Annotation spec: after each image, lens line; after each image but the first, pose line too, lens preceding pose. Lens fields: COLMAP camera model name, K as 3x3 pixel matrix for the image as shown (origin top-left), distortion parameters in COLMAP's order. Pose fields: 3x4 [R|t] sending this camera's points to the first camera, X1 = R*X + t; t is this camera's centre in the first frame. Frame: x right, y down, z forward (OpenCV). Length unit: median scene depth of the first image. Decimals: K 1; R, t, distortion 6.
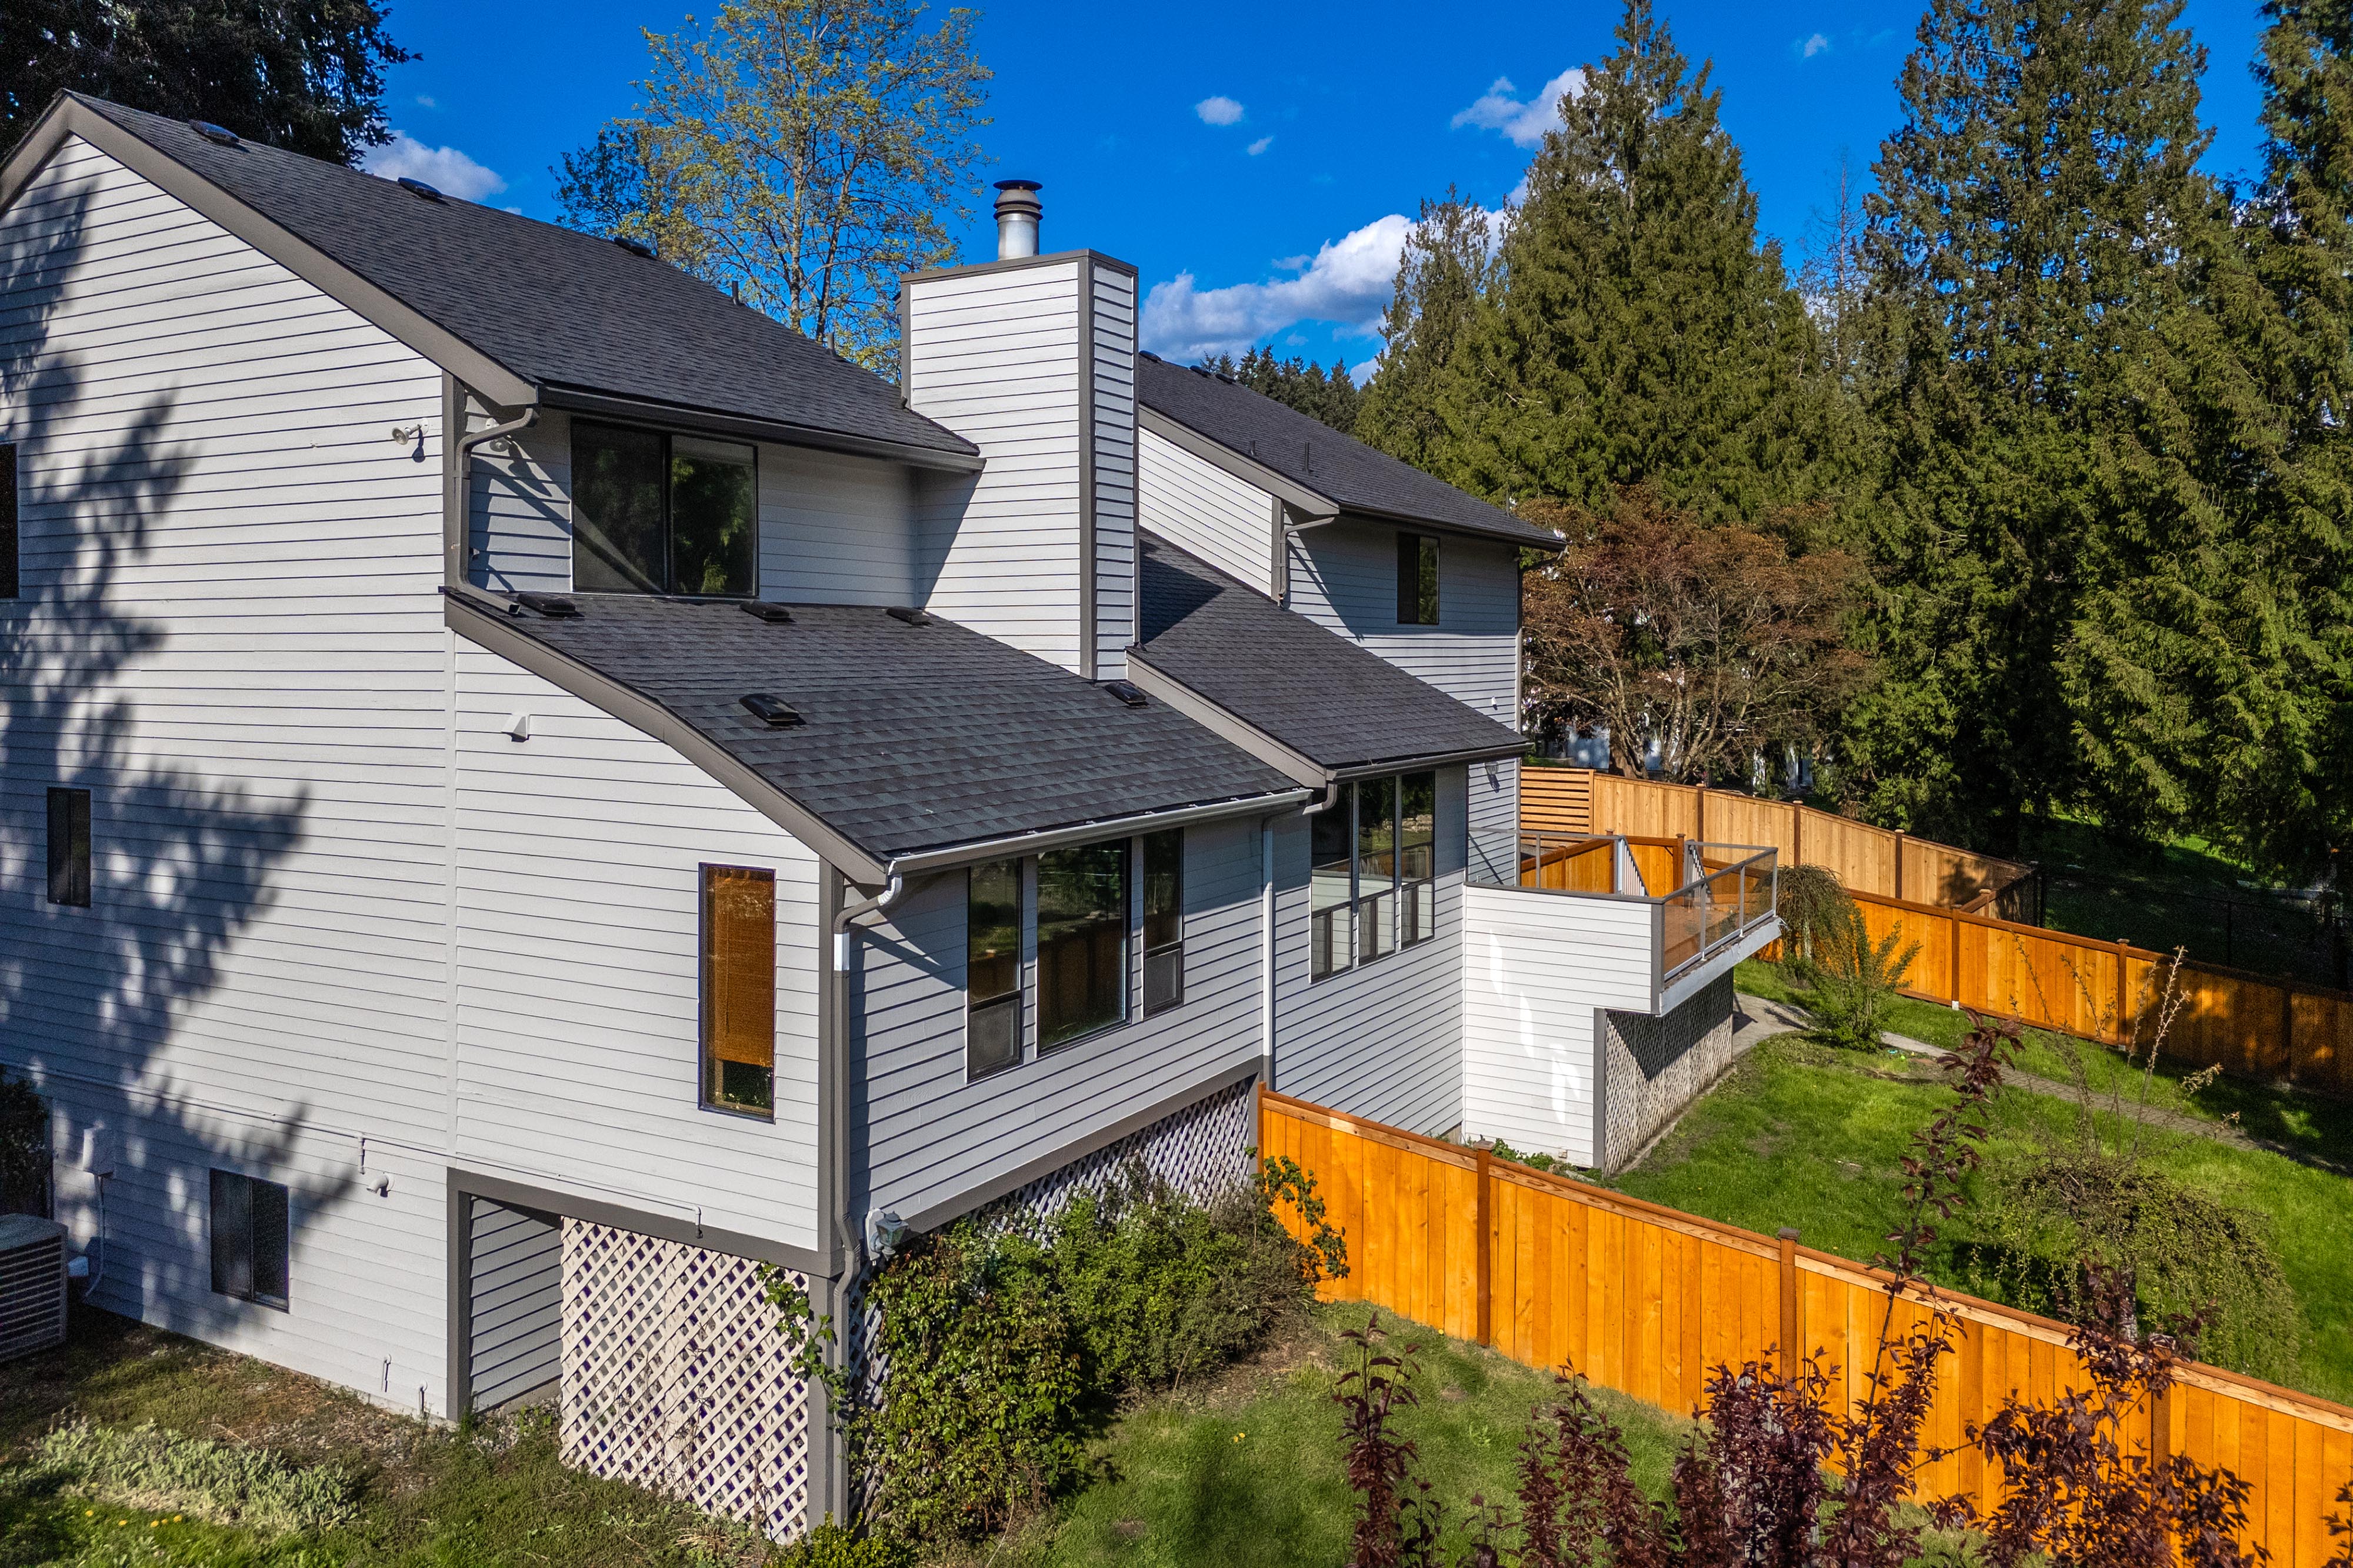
lens RADIAL K [[1662.0, 0, 1178.0], [0, 1662.0, 701.5], [0, 0, 1]] dist [0.002588, -0.000895]
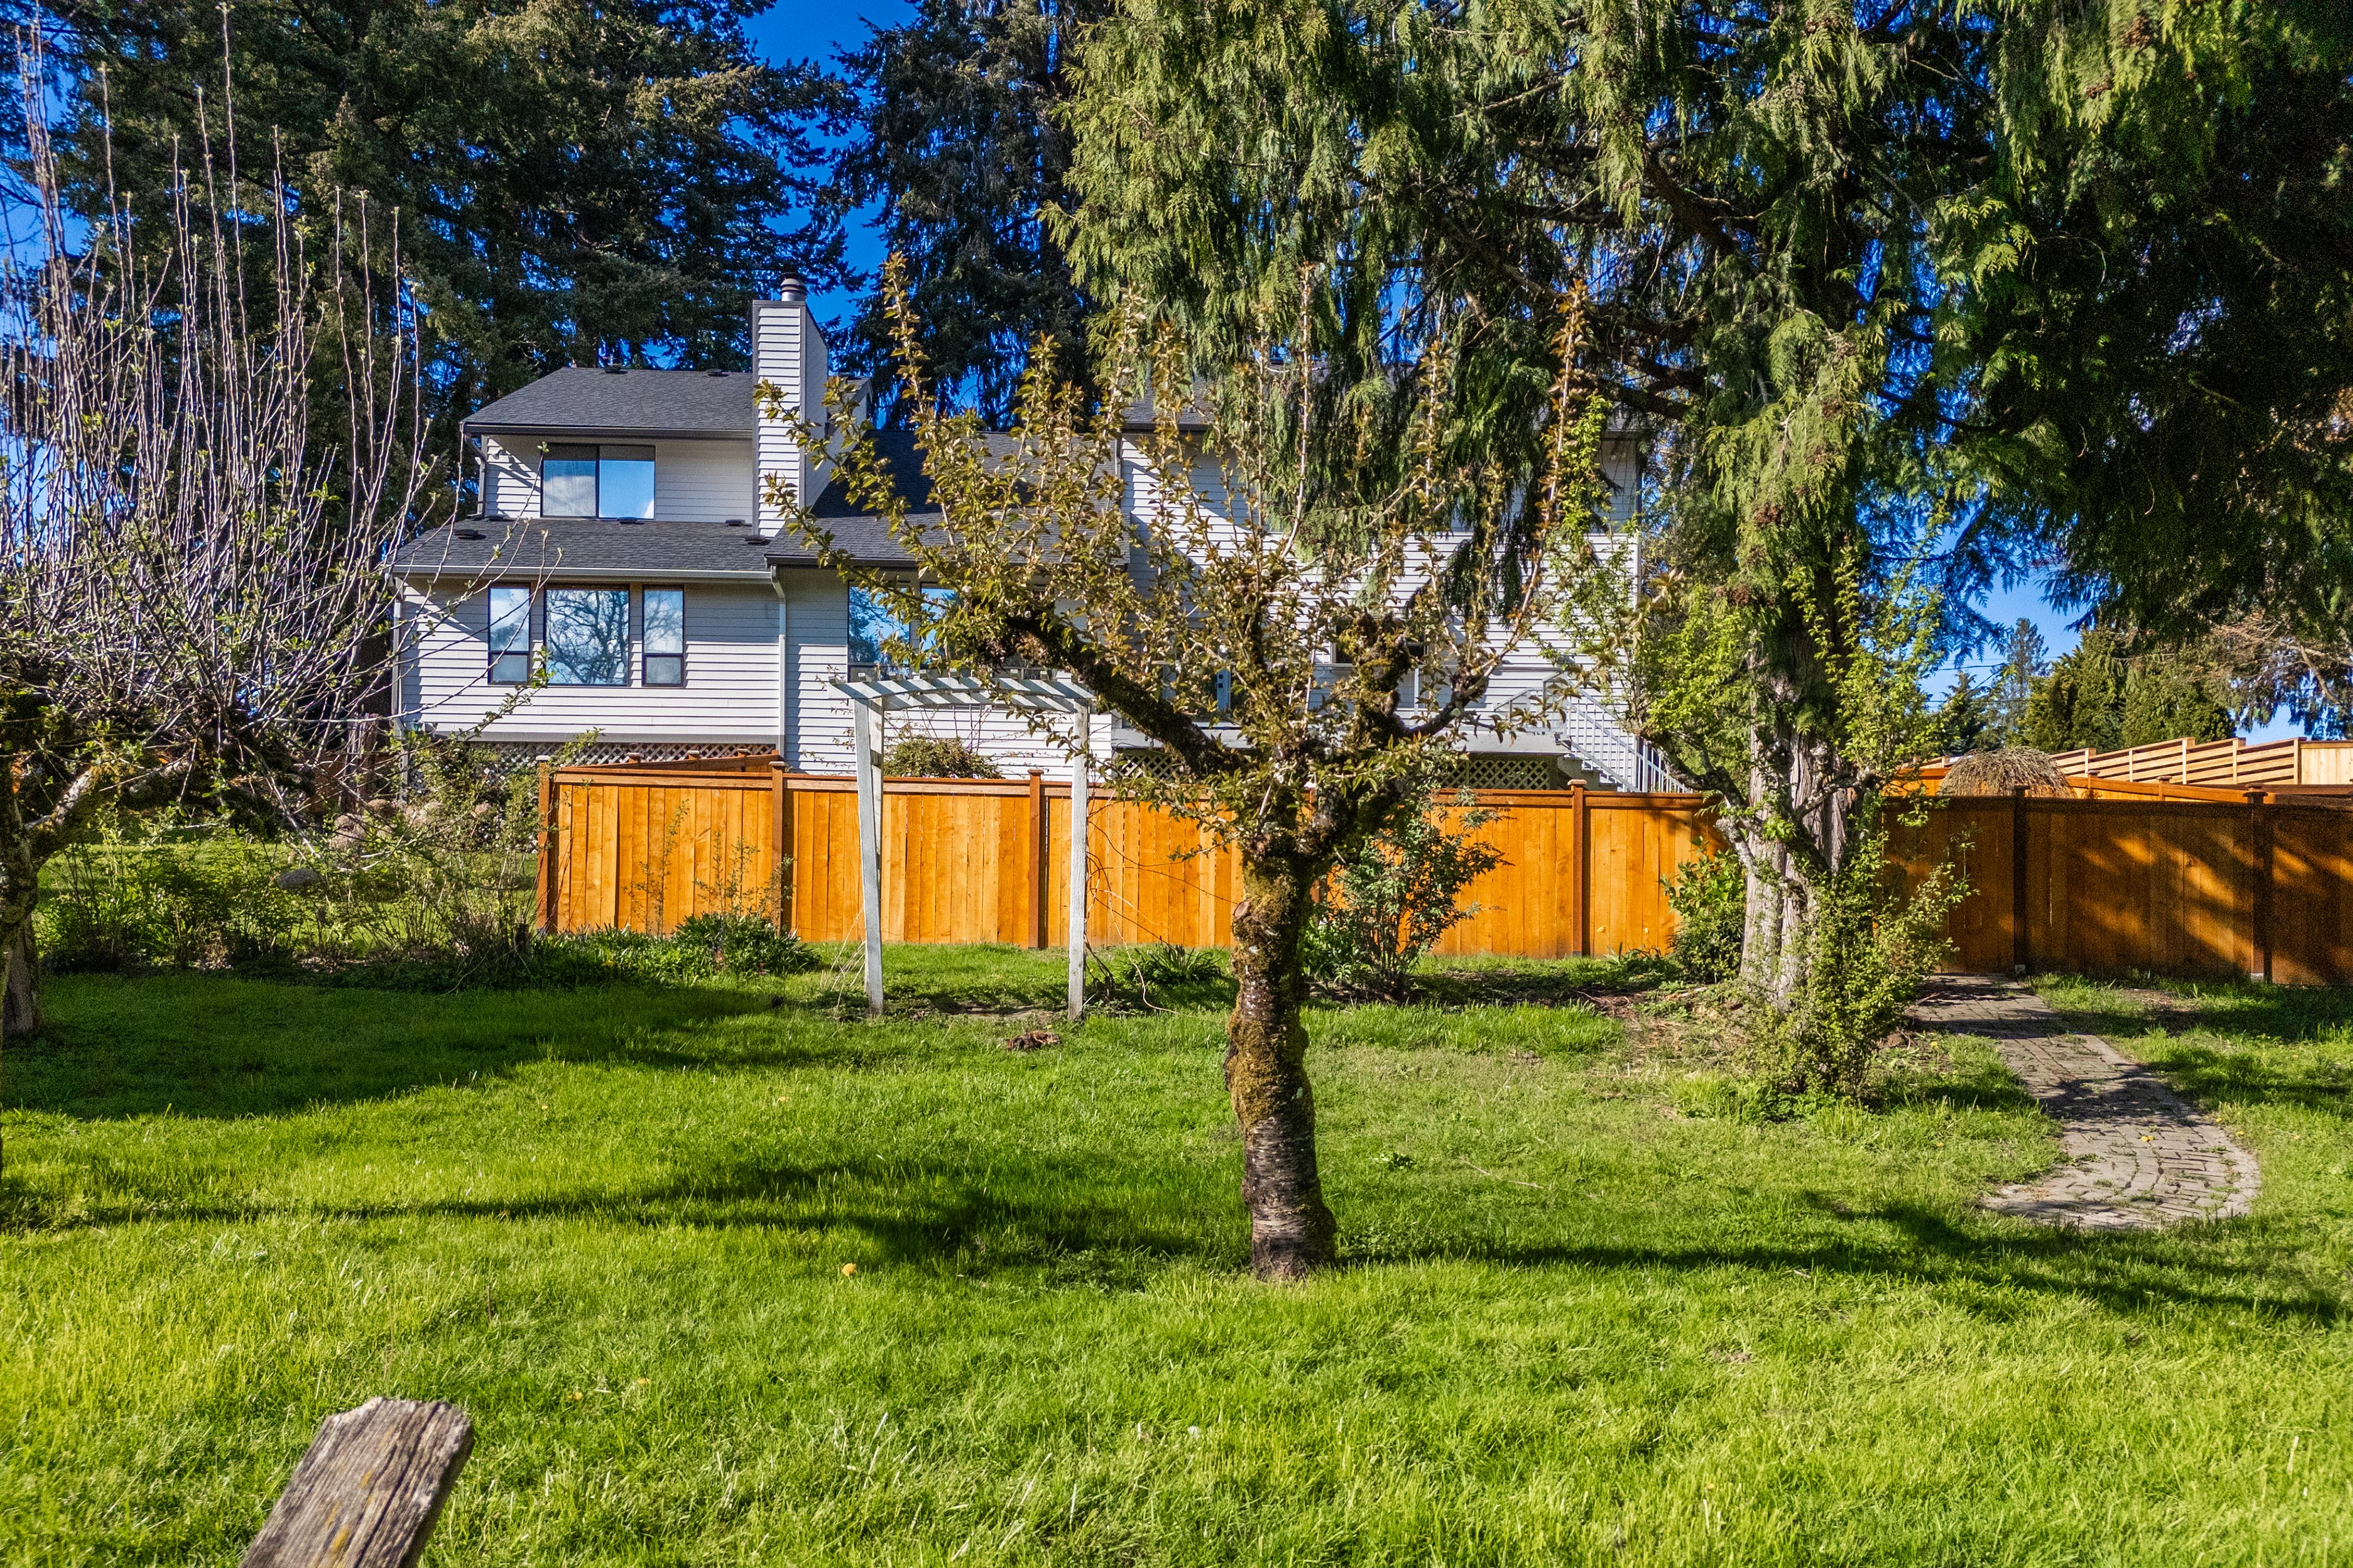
lens RADIAL K [[1649.7, 0, 1212.0], [0, 1649.7, 895.1], [0, 0, 1]] dist [-0.002739, -0.002422]
pose [[0.553923, -0.006303, -0.832544, 2.141751], [-0.029899, 0.999176, -0.027458, 0.513406], [0.832031, 0.040102, 0.553278, 0.554360]]
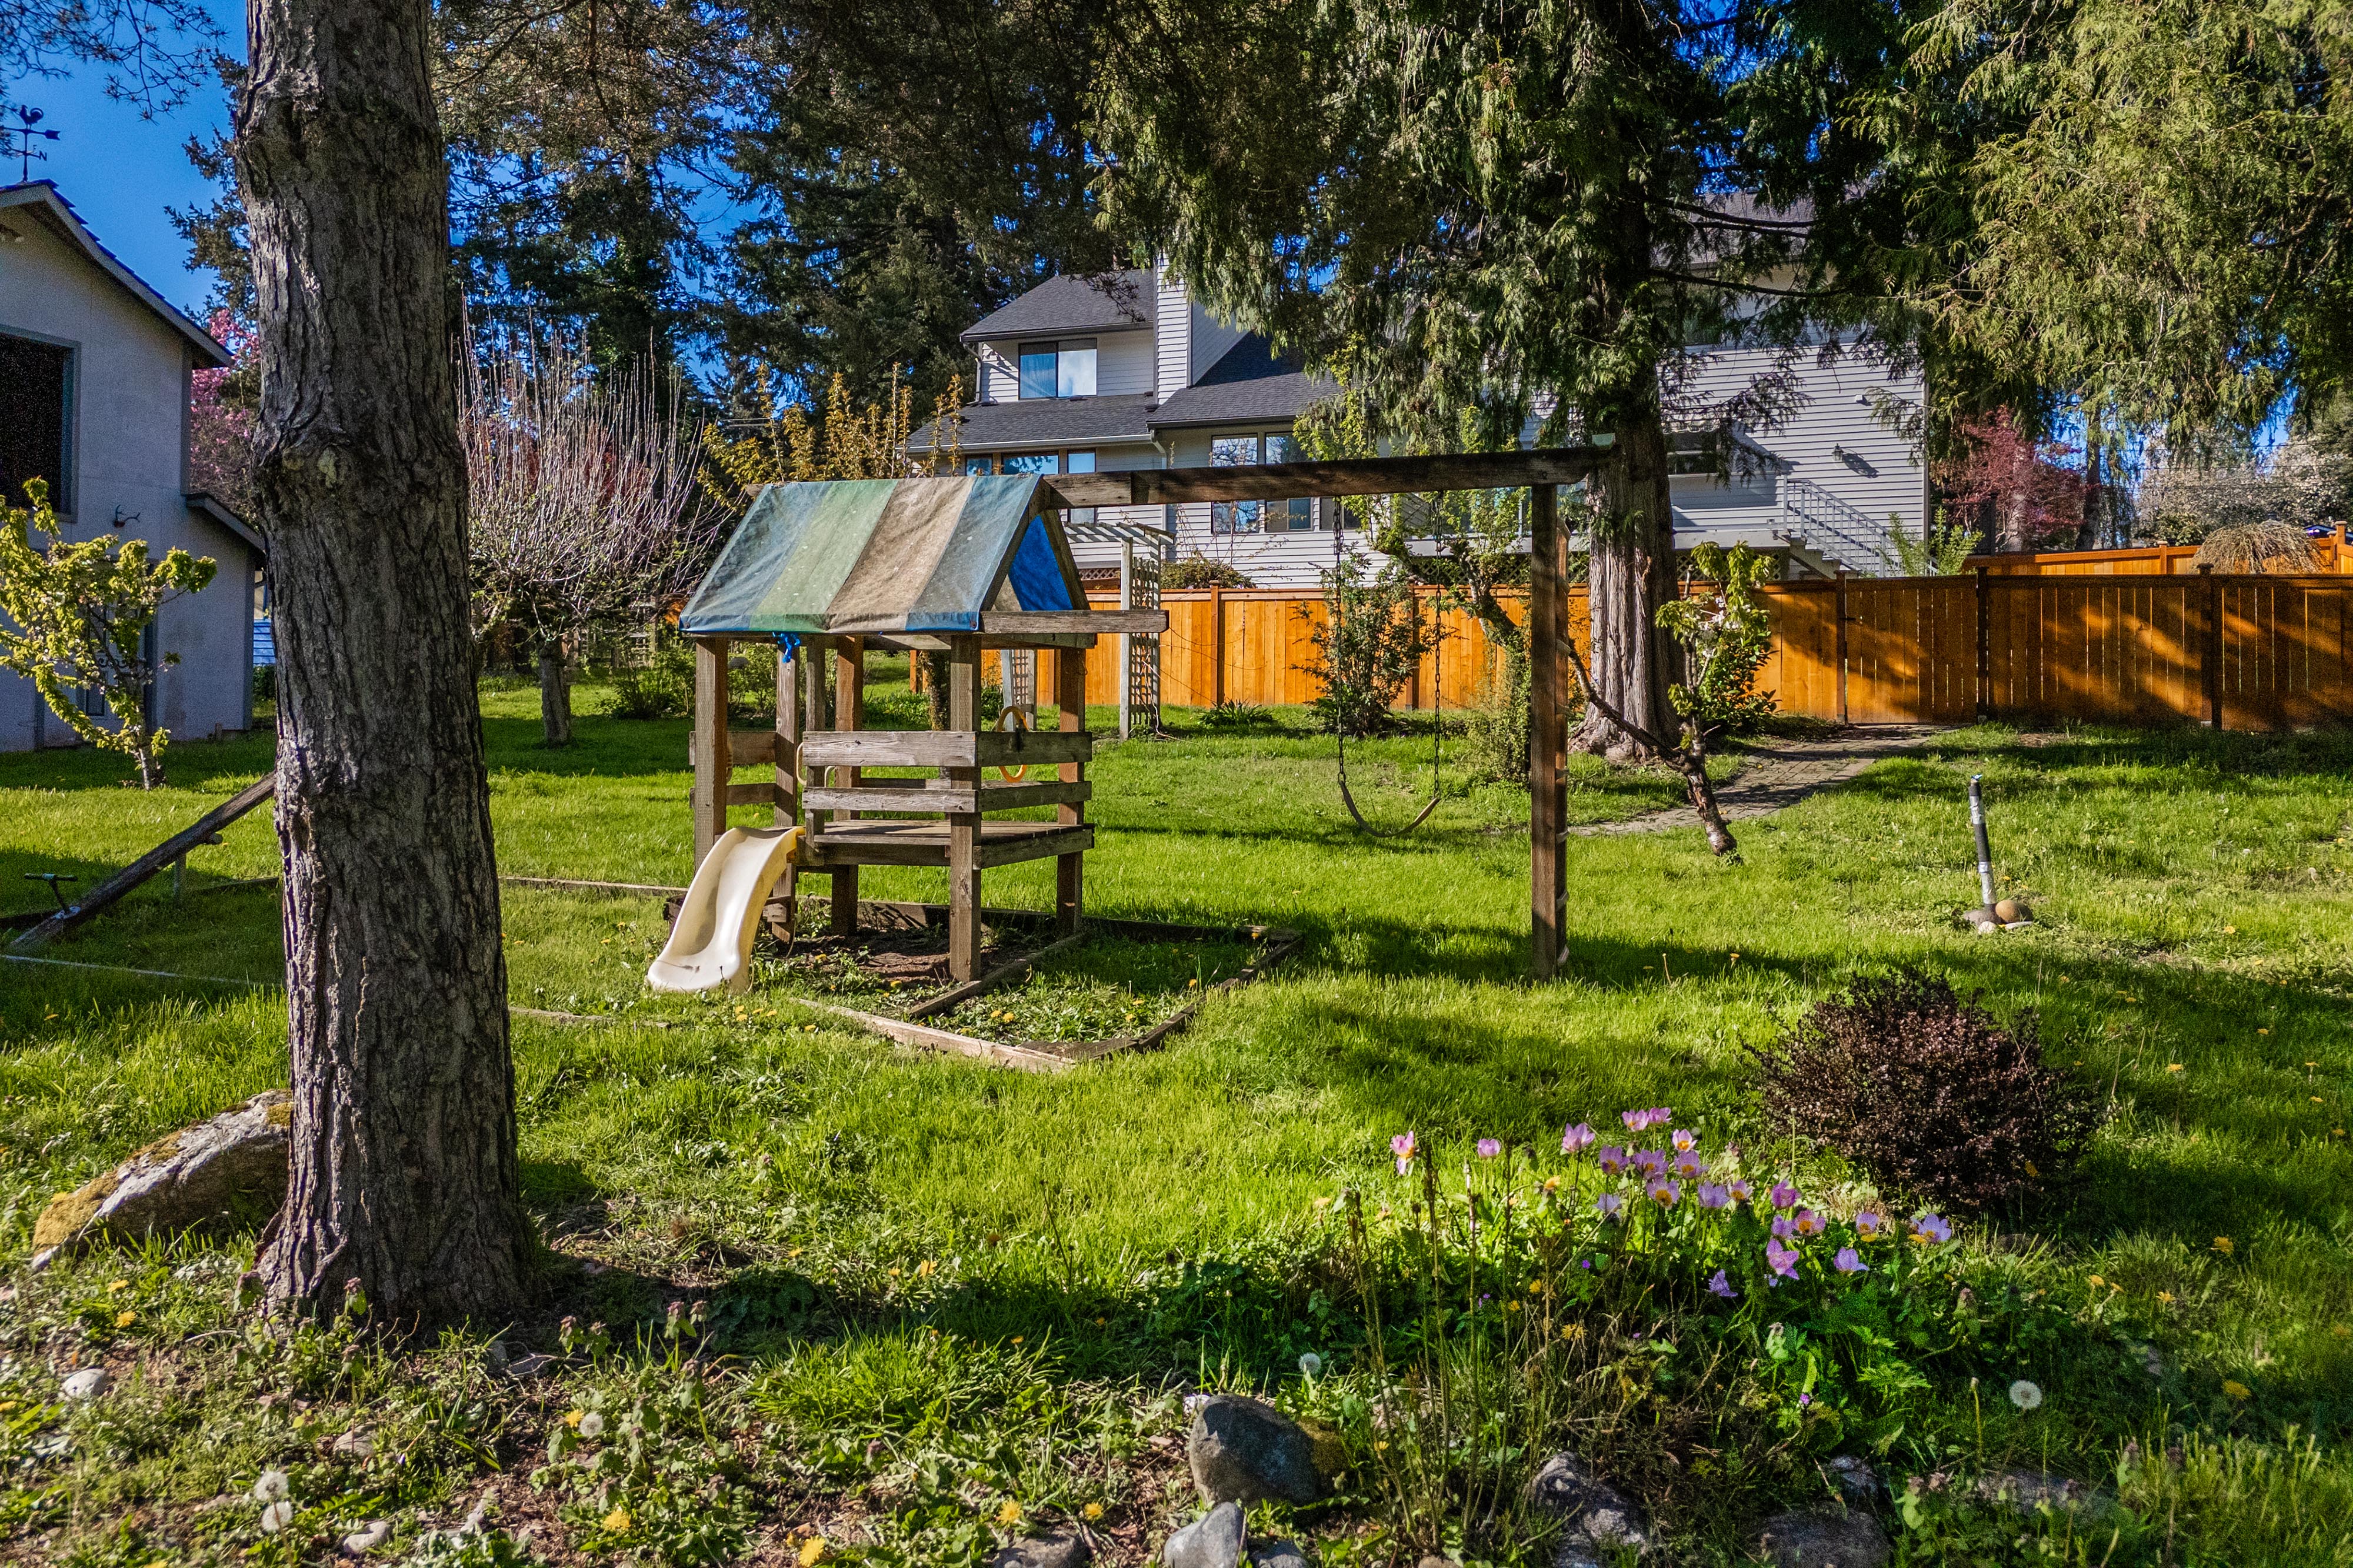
lens RADIAL K [[1662.0, 0, 1178.0], [0, 1662.0, 701.5], [0, 0, 1]] dist [0.002588, -0.000895]
pose [[0.186201, -0.007924, -0.982480, 2.808171], [-0.031364, 0.999410, -0.014005, 0.544932], [0.982011, 0.033423, 0.185843, 0.771452]]
